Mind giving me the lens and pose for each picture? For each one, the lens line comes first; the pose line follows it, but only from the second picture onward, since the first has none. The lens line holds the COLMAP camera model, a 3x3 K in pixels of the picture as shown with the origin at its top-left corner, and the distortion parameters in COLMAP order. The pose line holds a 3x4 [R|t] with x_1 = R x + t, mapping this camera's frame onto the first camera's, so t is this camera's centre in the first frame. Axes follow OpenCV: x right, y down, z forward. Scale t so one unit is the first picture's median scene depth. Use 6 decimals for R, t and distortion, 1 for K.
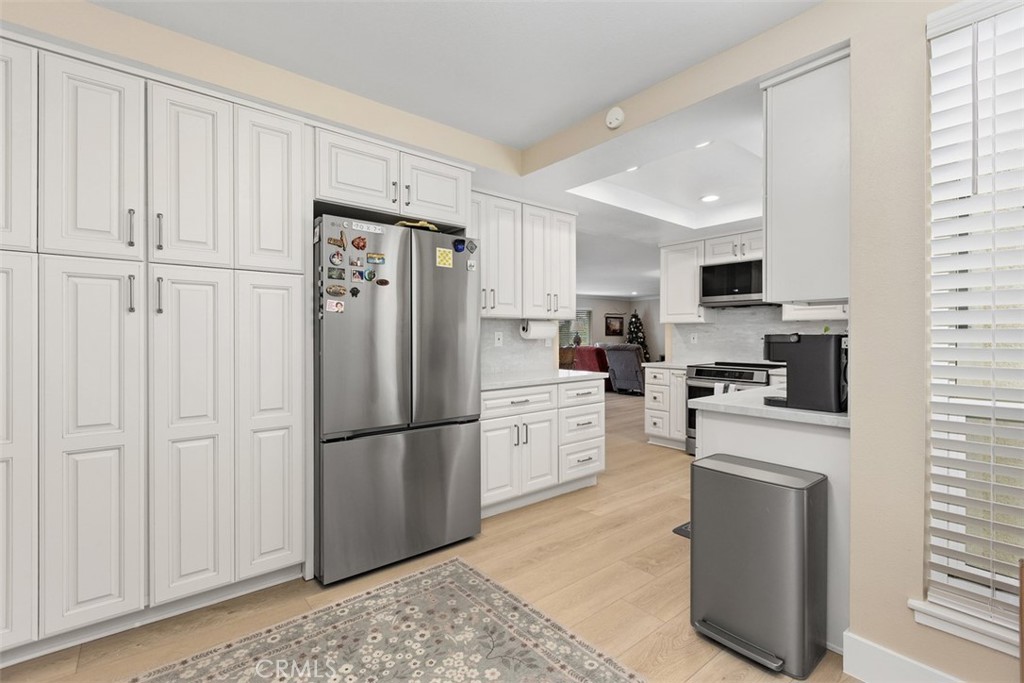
lens RADIAL K [[469.2, 0, 512.0], [0, 469.2, 341.5], [0, 0, 1]] dist [-0.000151, -0.000840]
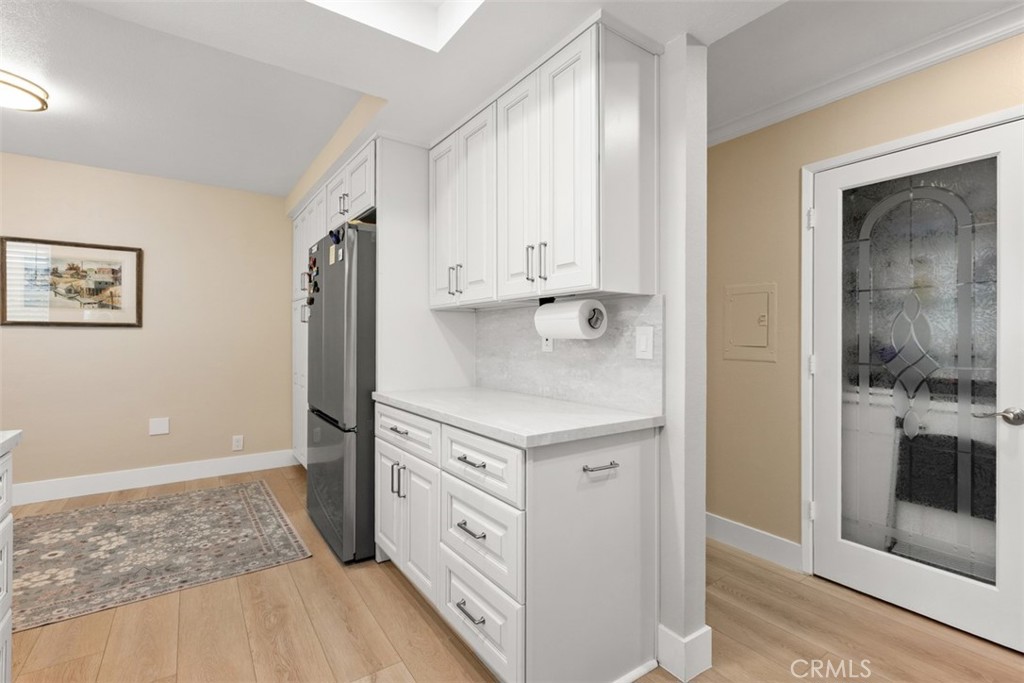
lens RADIAL K [[469.2, 0, 512.0], [0, 469.2, 341.5], [0, 0, 1]] dist [-0.000151, -0.000840]
pose [[-0.104030, 0.007062, -0.994549, 1.028584], [-0.010850, 0.999907, 0.008235, -0.011544], [0.994515, 0.011647, -0.103944, 1.894896]]
